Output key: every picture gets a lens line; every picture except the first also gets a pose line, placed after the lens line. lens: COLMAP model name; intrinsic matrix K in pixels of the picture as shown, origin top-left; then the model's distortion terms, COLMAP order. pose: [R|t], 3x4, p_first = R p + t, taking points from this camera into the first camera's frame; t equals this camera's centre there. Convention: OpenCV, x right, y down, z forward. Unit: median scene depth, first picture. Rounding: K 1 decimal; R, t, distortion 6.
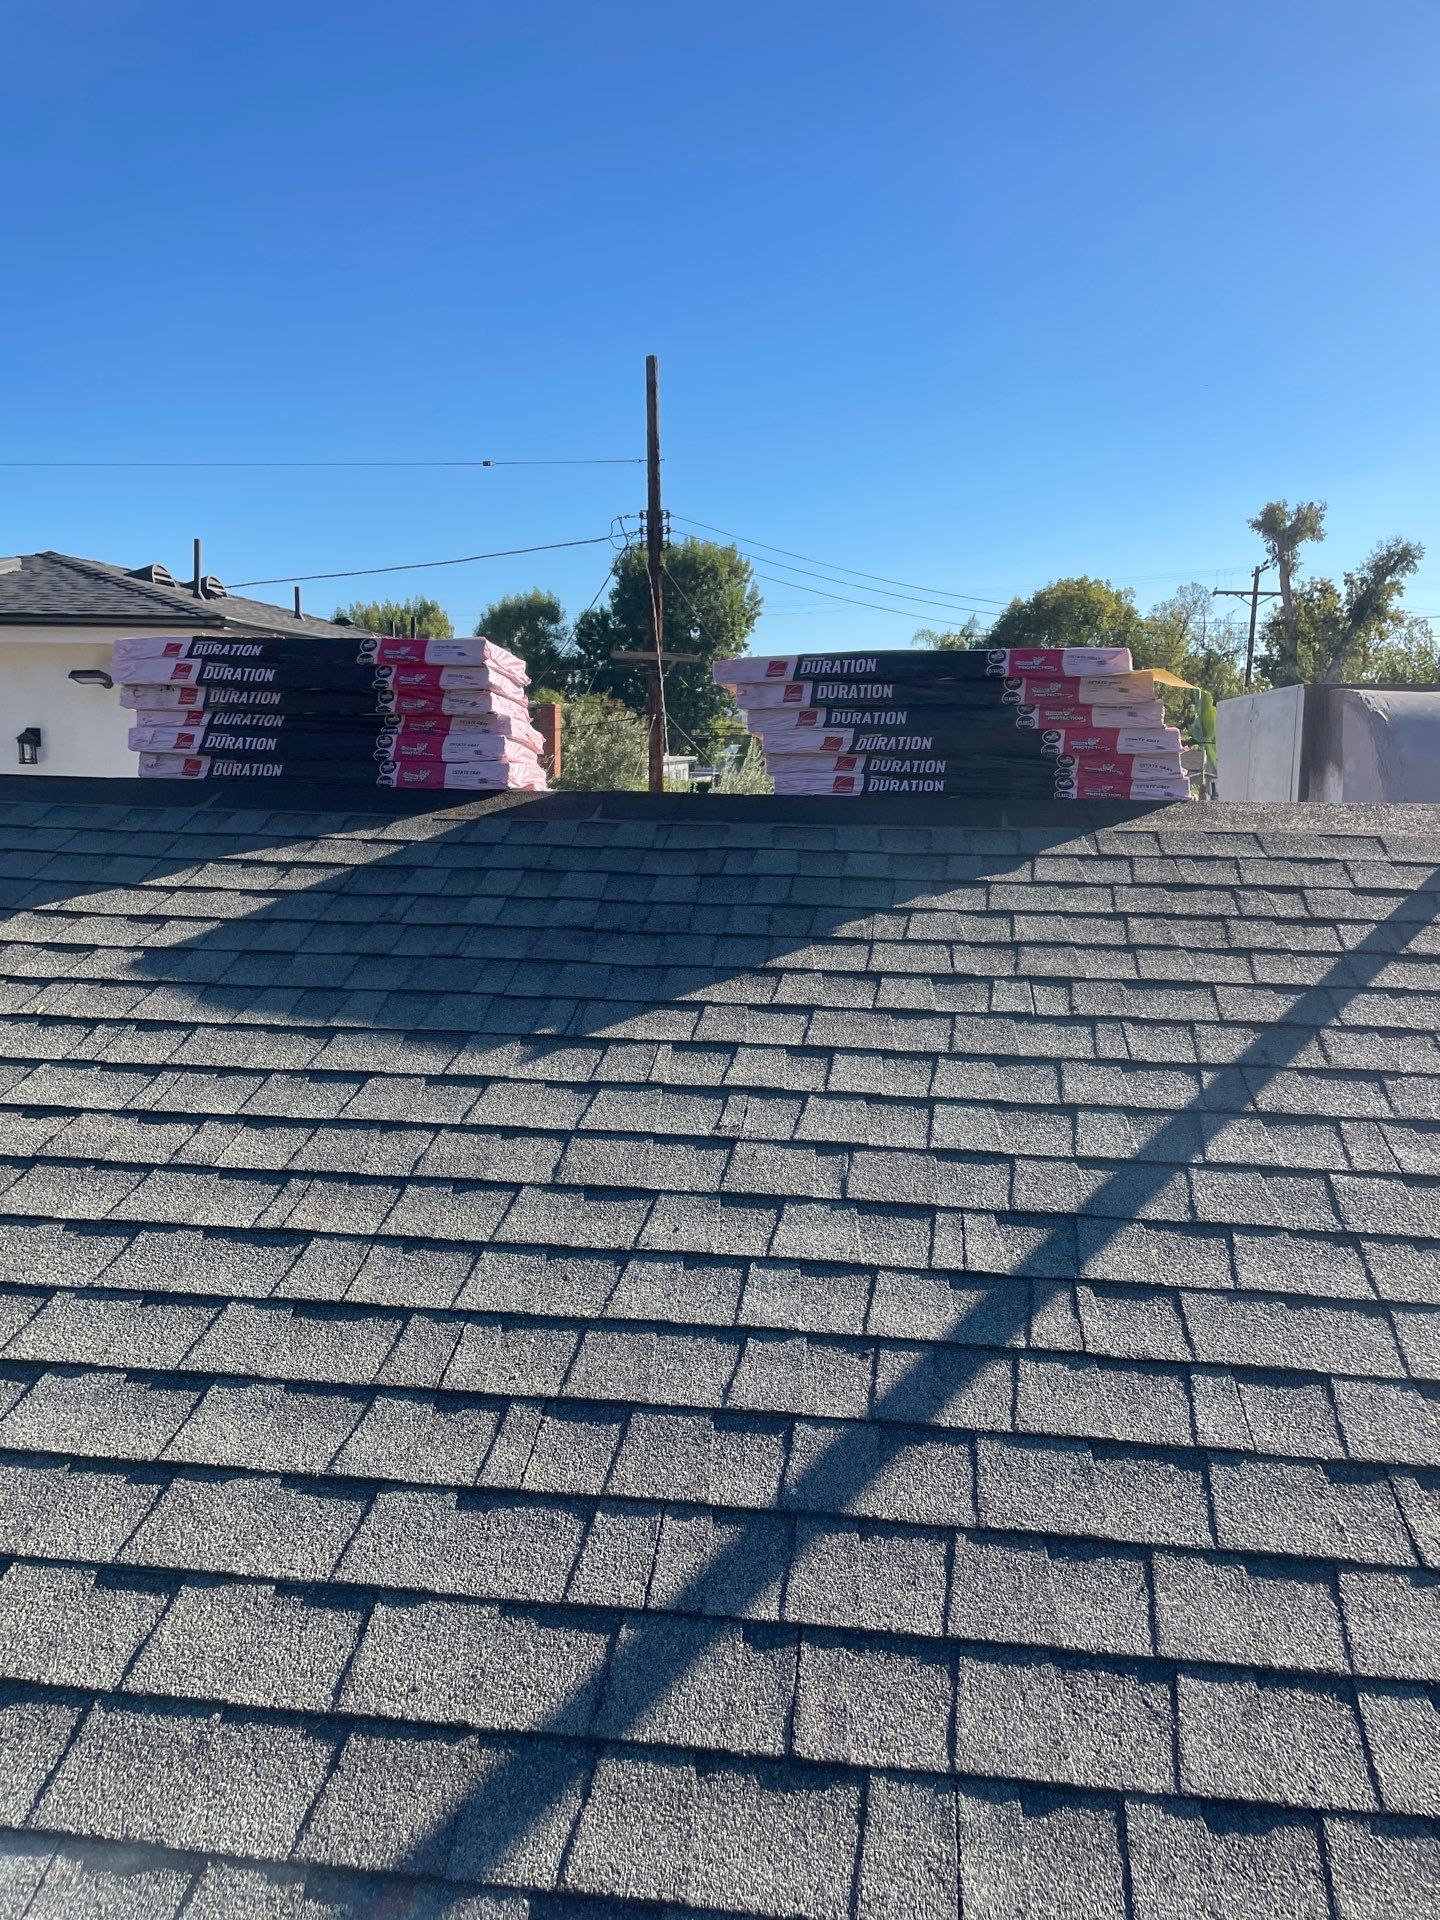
lens RADIAL K [[1475.2, 0, 718.6], [0, 1475.2, 941.1], [0, 0, 1]] dist [0.083912, -0.104928]
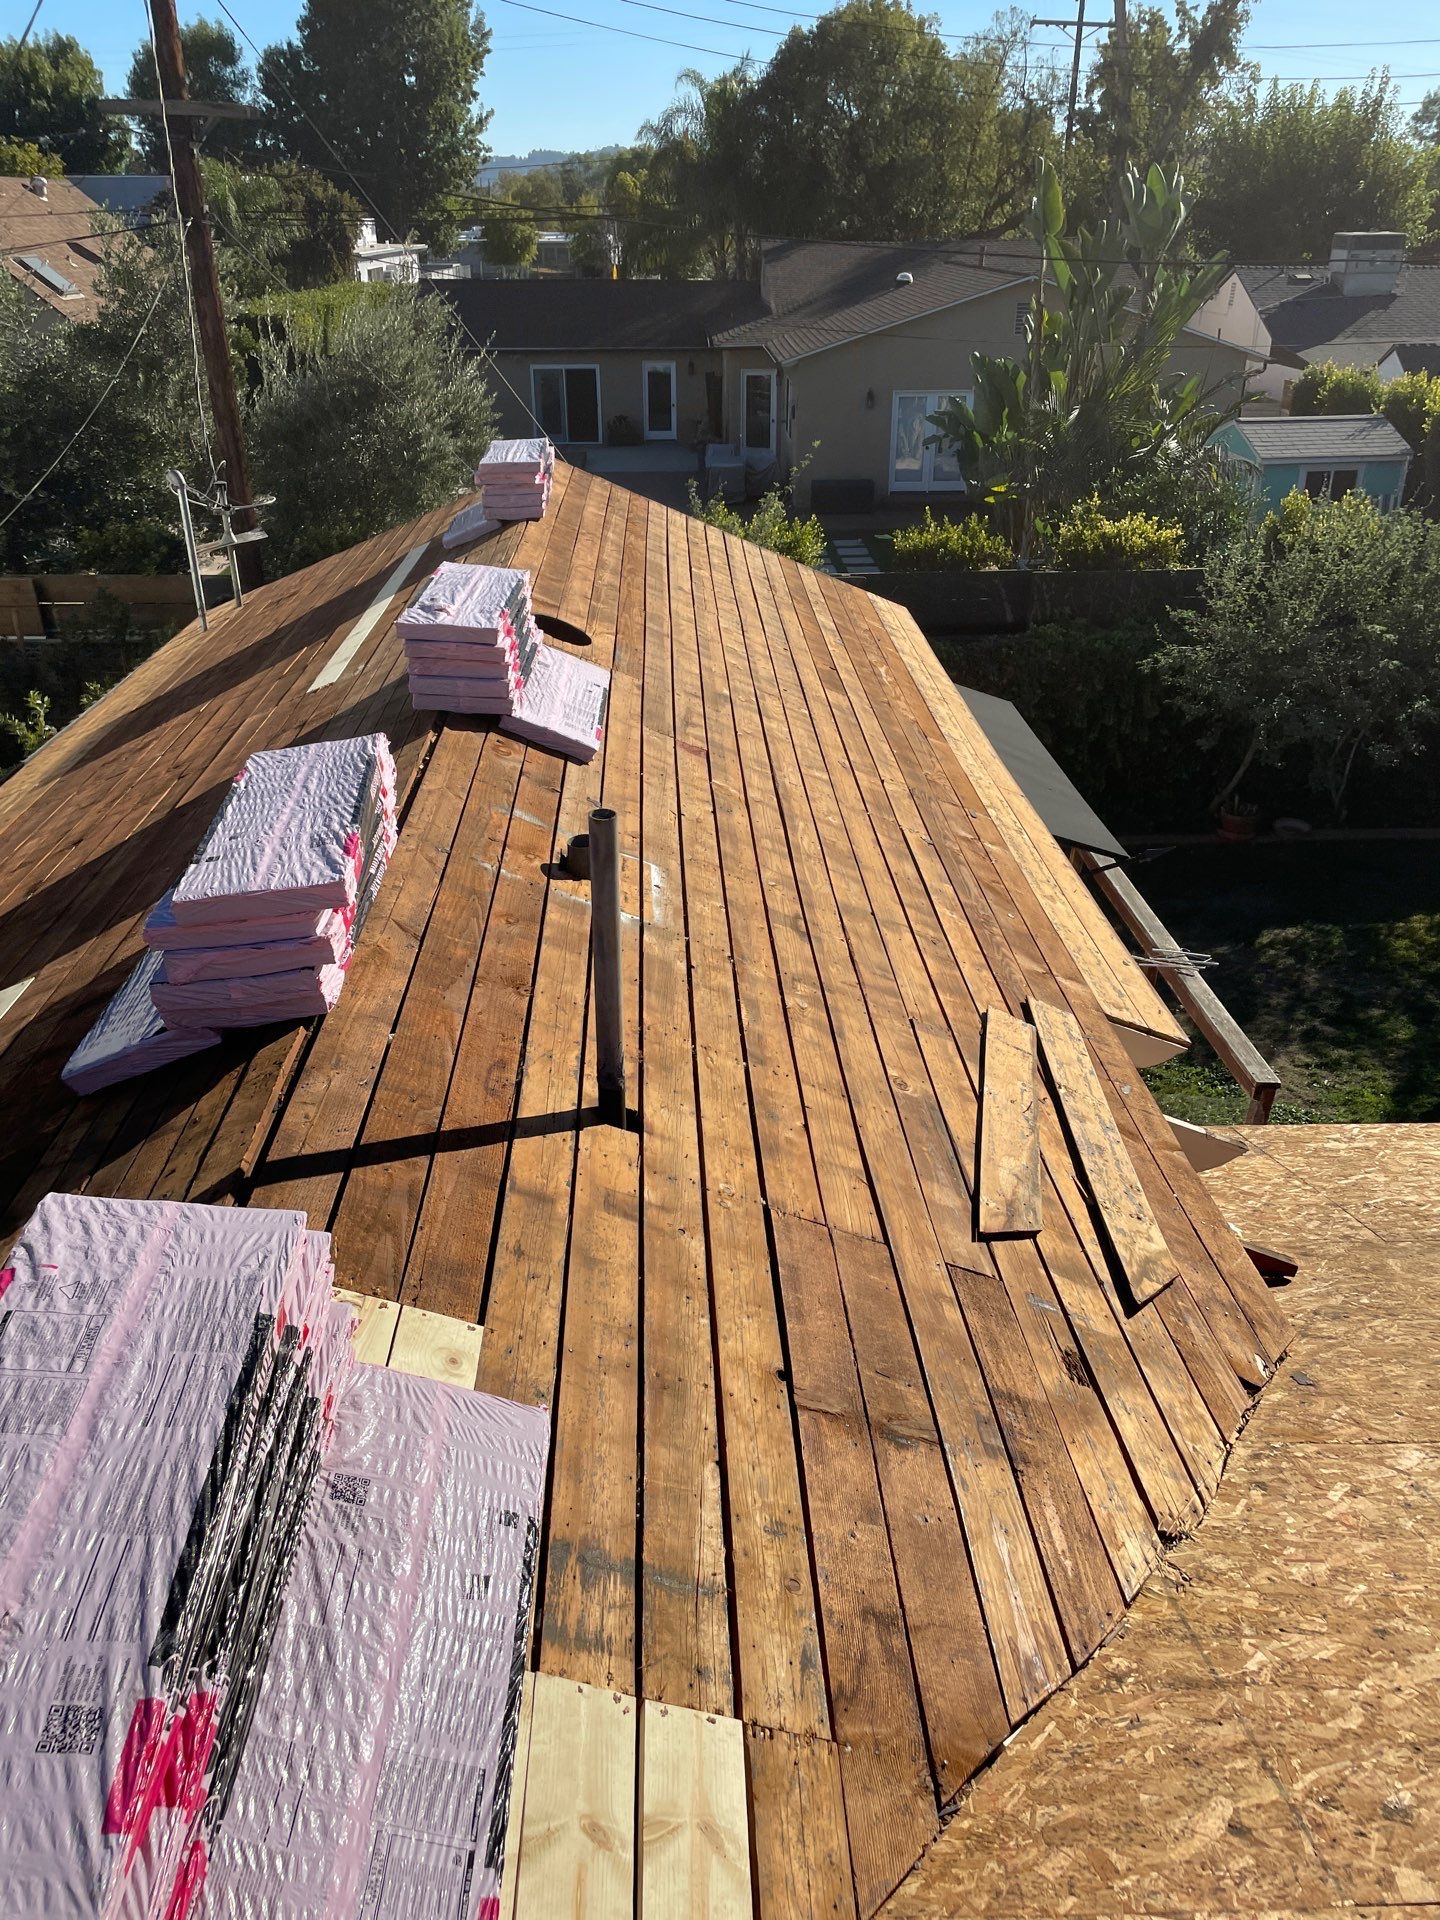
lens RADIAL K [[1475.2, 0, 718.6], [0, 1475.2, 941.1], [0, 0, 1]] dist [0.083912, -0.104928]
pose [[0.989063, -0.074778, 0.127129, 0.020252], [0.031506, 0.949169, 0.313187, -0.018556], [-0.144086, -0.305756, 0.941144, 0.097685]]
